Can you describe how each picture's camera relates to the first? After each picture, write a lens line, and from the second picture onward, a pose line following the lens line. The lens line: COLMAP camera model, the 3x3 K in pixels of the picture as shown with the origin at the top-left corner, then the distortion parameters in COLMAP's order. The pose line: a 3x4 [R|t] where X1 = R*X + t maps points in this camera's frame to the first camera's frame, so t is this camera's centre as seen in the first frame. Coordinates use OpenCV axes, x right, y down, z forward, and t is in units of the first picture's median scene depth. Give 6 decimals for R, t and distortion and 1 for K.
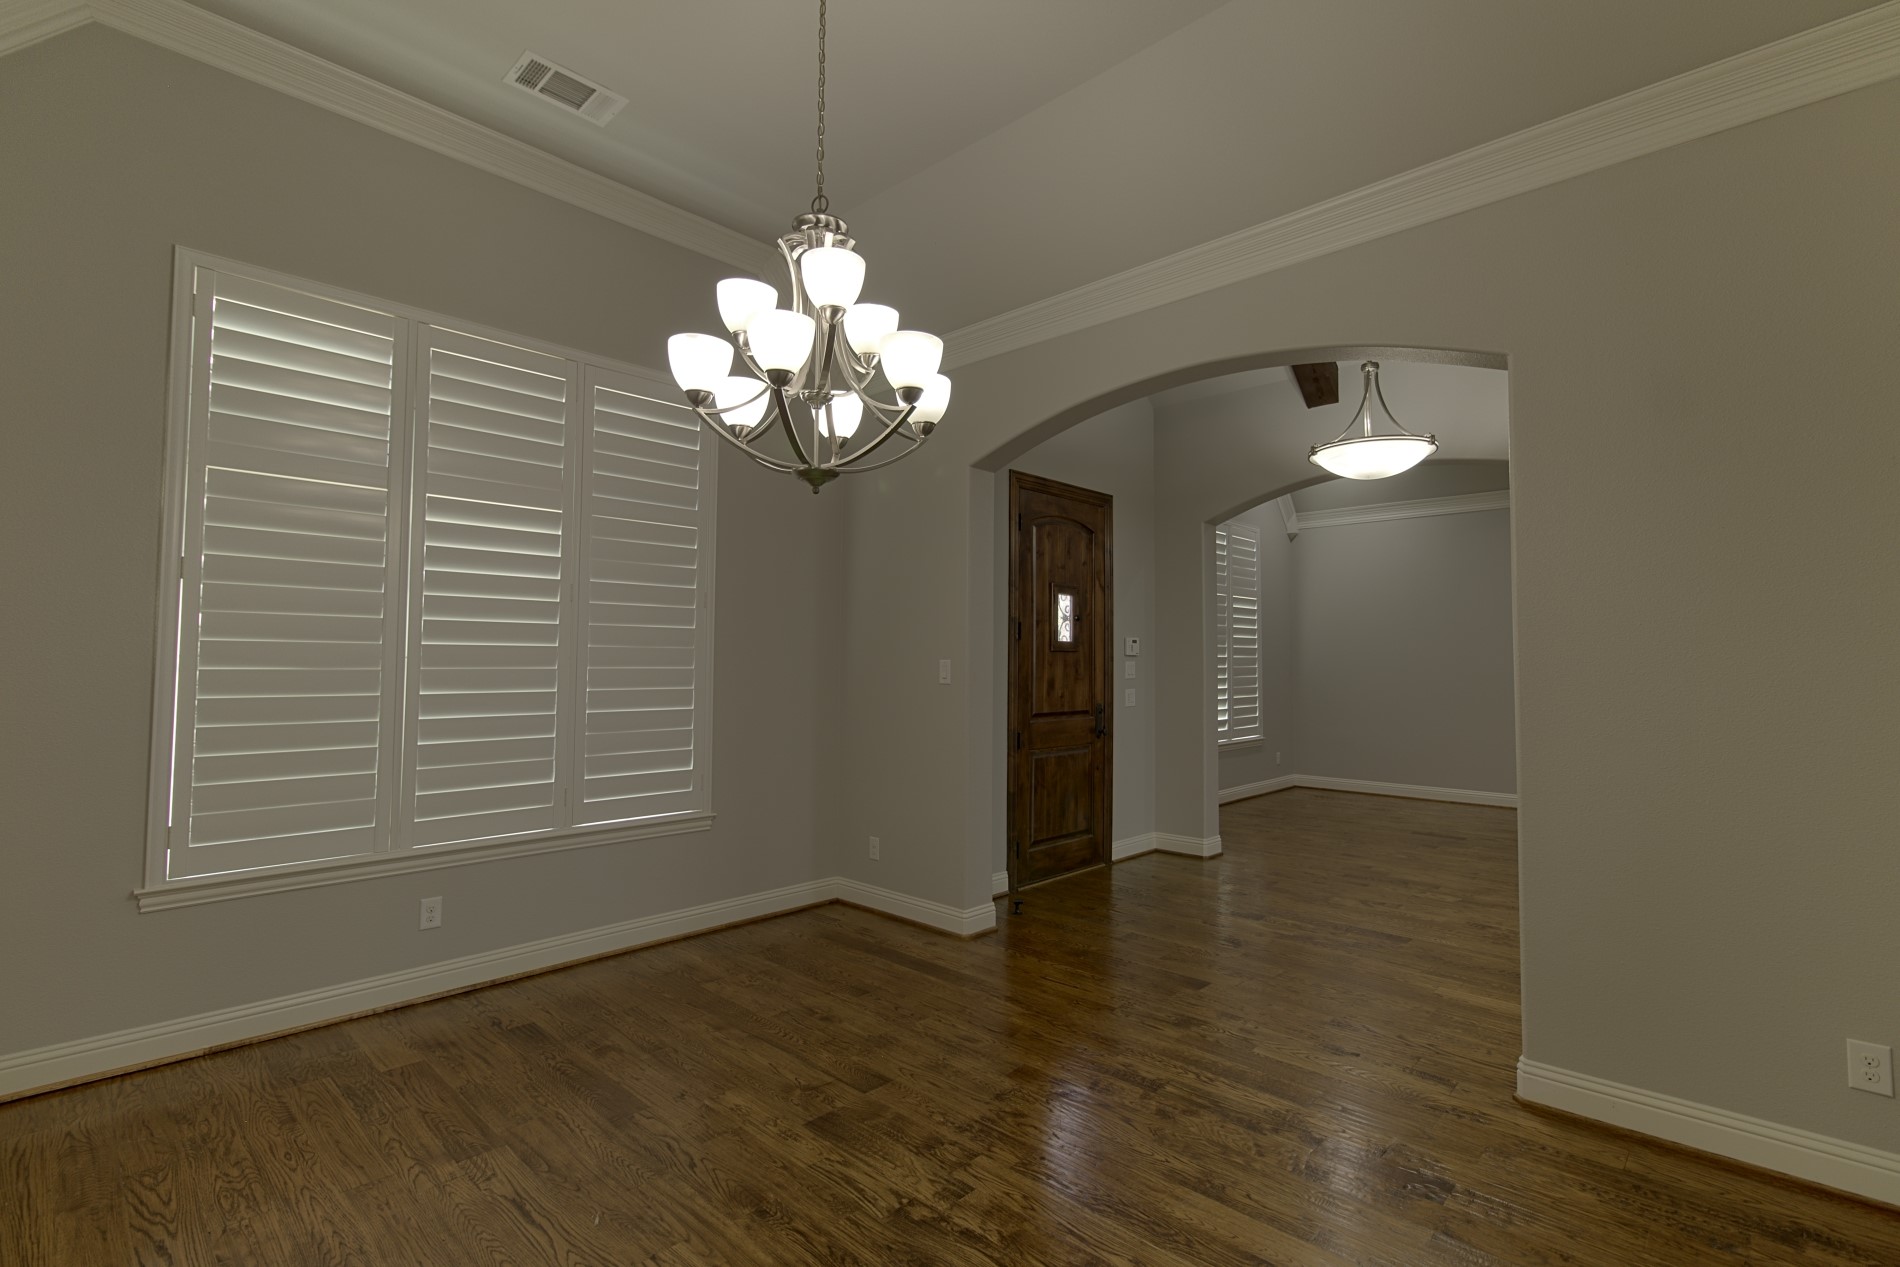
lens RADIAL K [[869.0, 0, 959.8], [0, 869.0, 625.7], [0, 0, 1]] dist [0.001995, 0.000486]
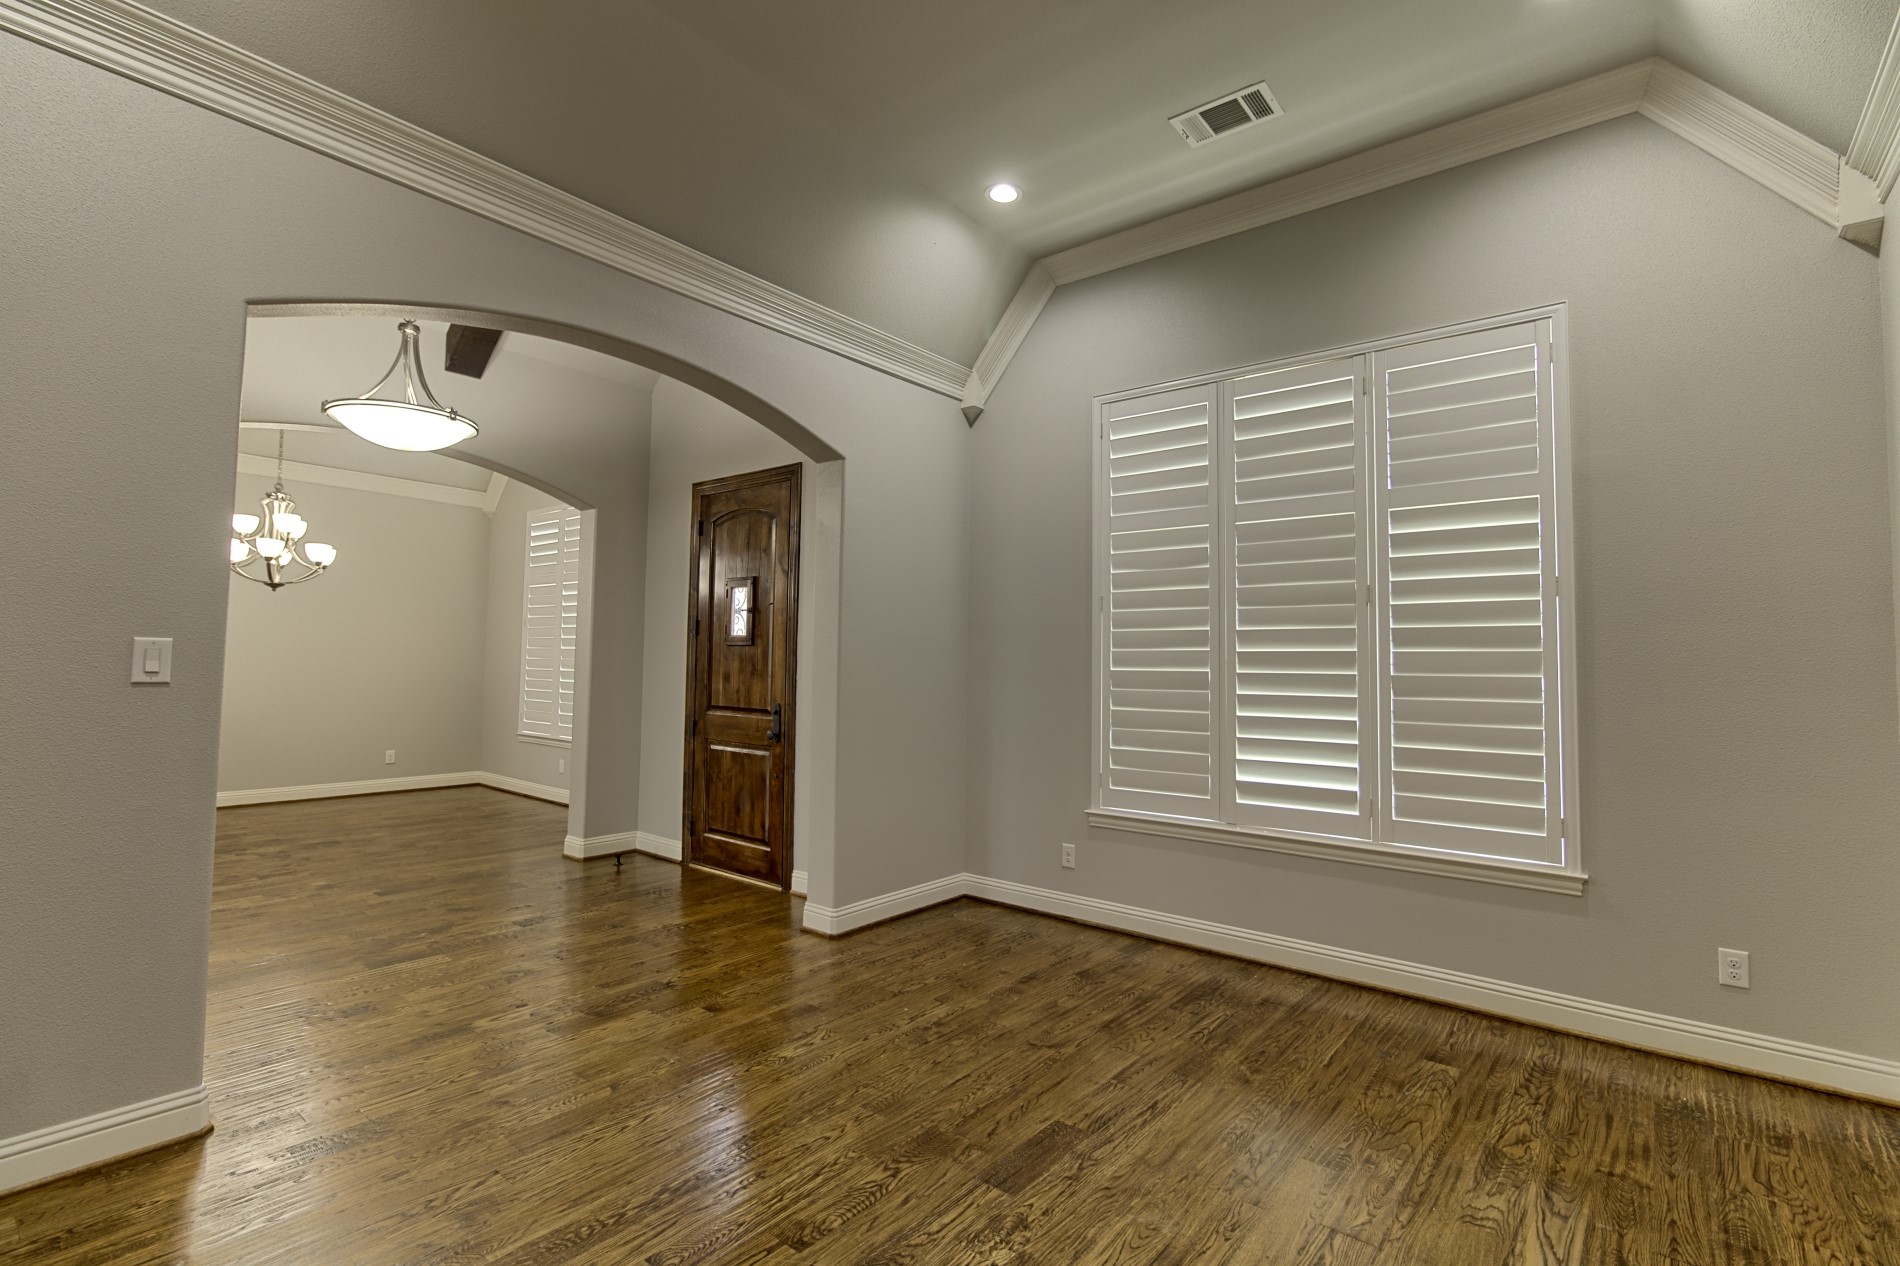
lens RADIAL K [[872.6, 0, 976.0], [0, 872.6, 613.9], [0, 0, 1]] dist [-0.000550, 0.000663]
pose [[0.083094, -0.056114, -0.994961, 1.535677], [0.029949, 0.998103, -0.053790, 0.075456], [0.996092, -0.025329, 0.084616, 1.620392]]
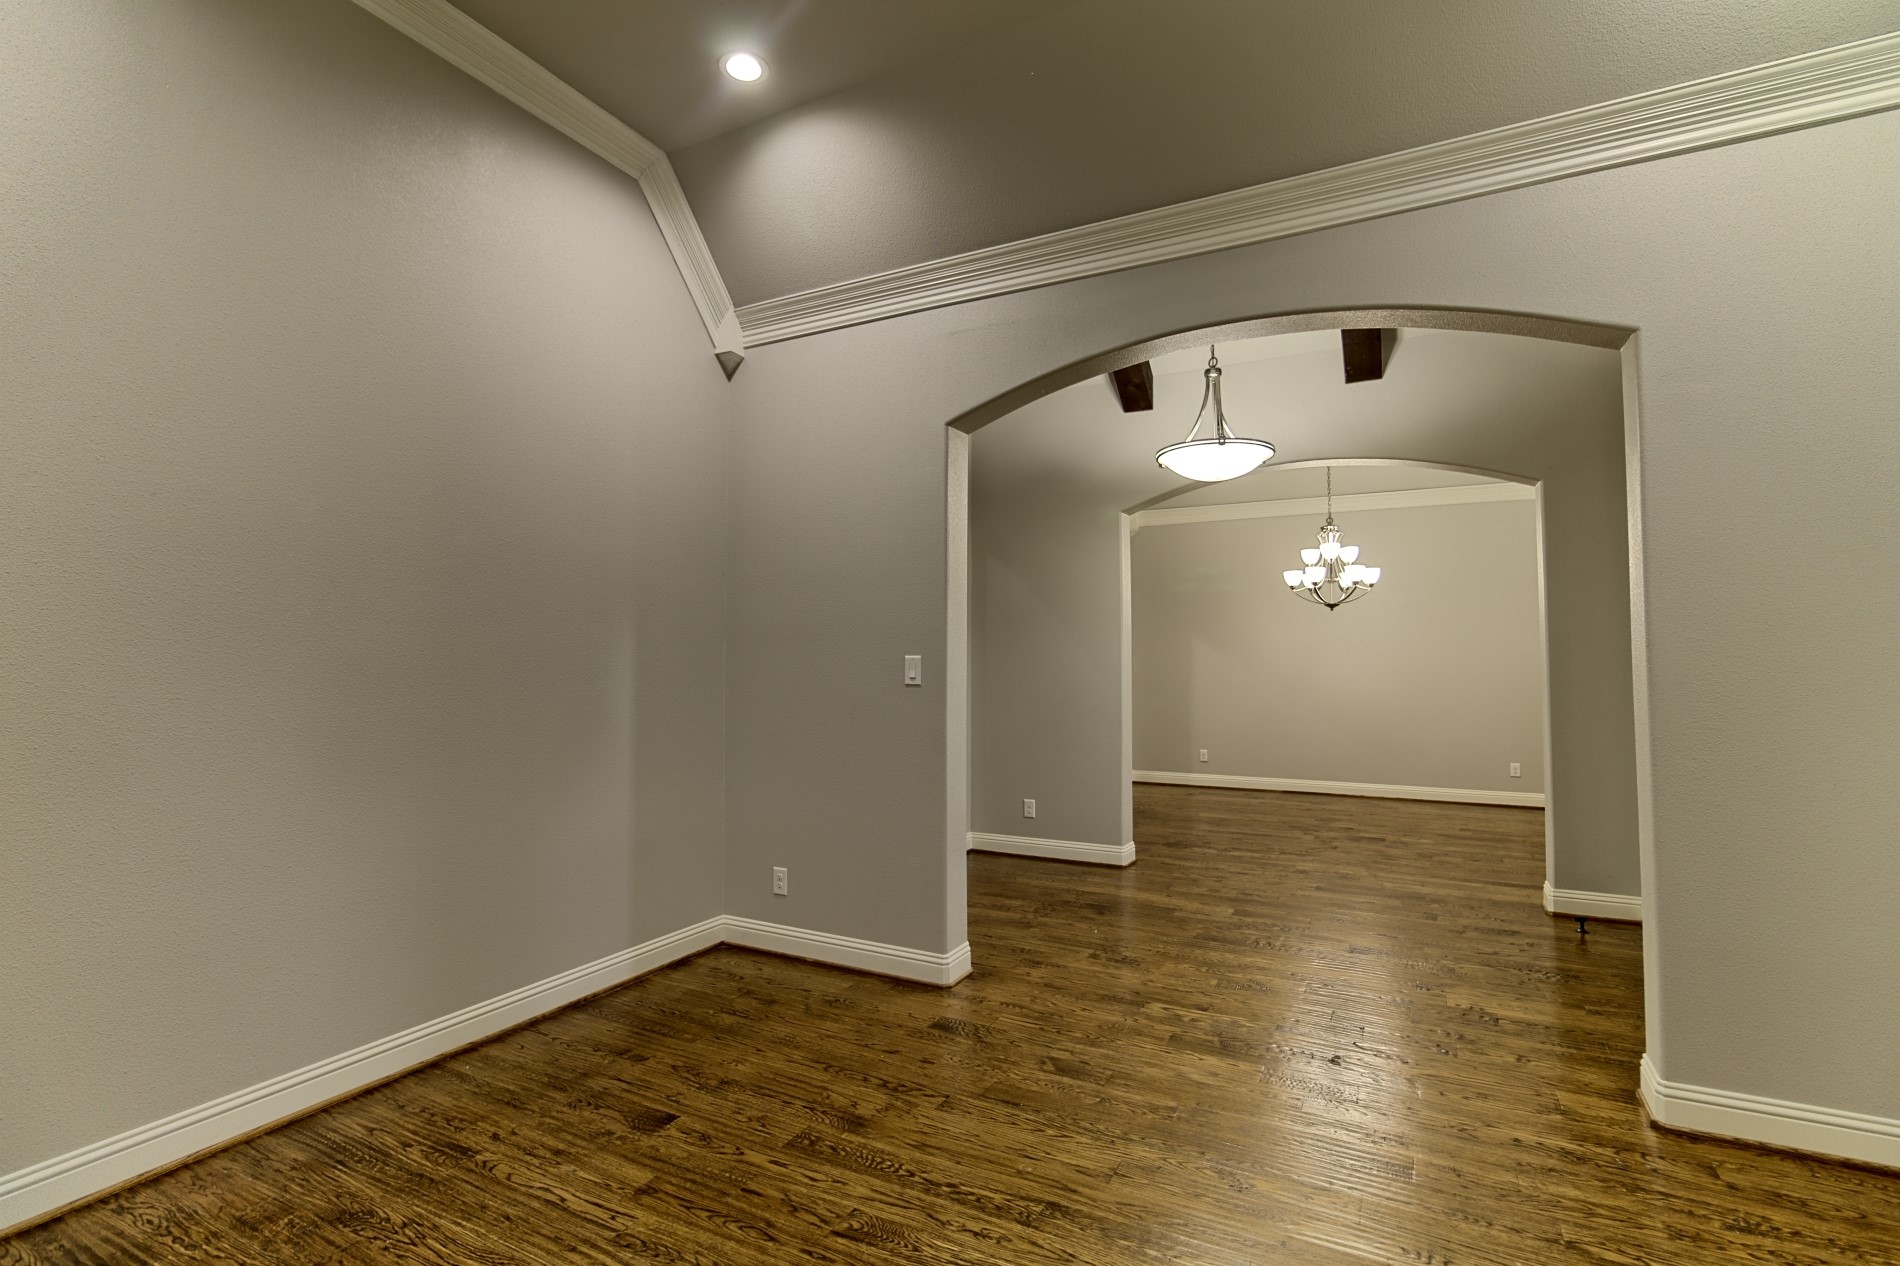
lens RADIAL K [[879.4, 0, 959.8], [0, 879.4, 625.4], [0, 0, 1]] dist [-0.009846, 0.005500]
pose [[-0.962693, -0.013374, -0.270267, 1.113122], [0.010474, 0.996188, -0.086603, 0.092009], [0.270395, -0.086202, -0.958883, 2.027449]]
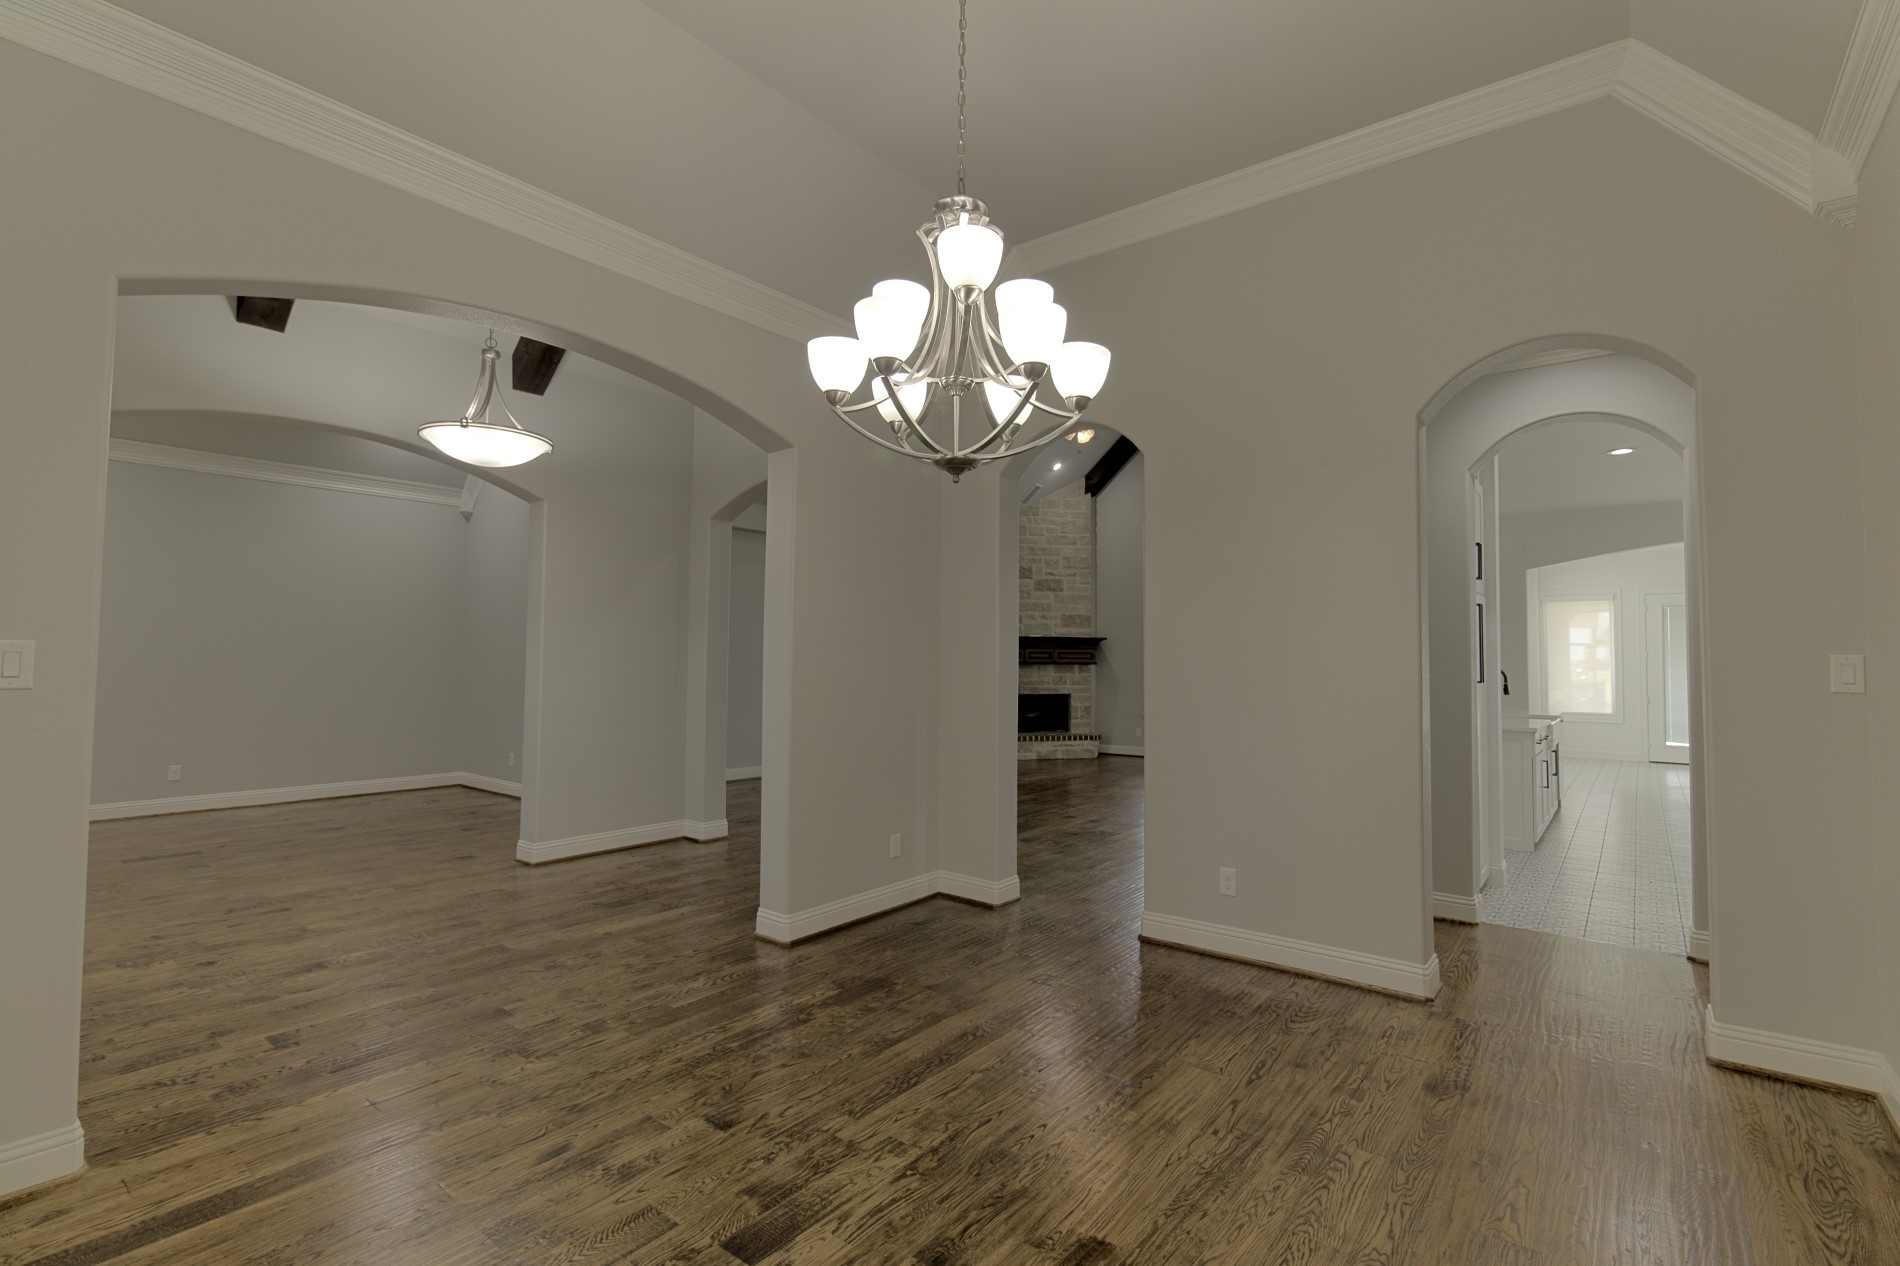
lens RADIAL K [[879.4, 0, 959.8], [0, 879.4, 625.4], [0, 0, 1]] dist [-0.009846, 0.005500]
pose [[-0.096835, 0.036800, 0.994620, -0.607377], [-0.053372, 0.997686, -0.042110, 0.027208], [-0.993868, -0.057162, -0.094647, 0.577026]]
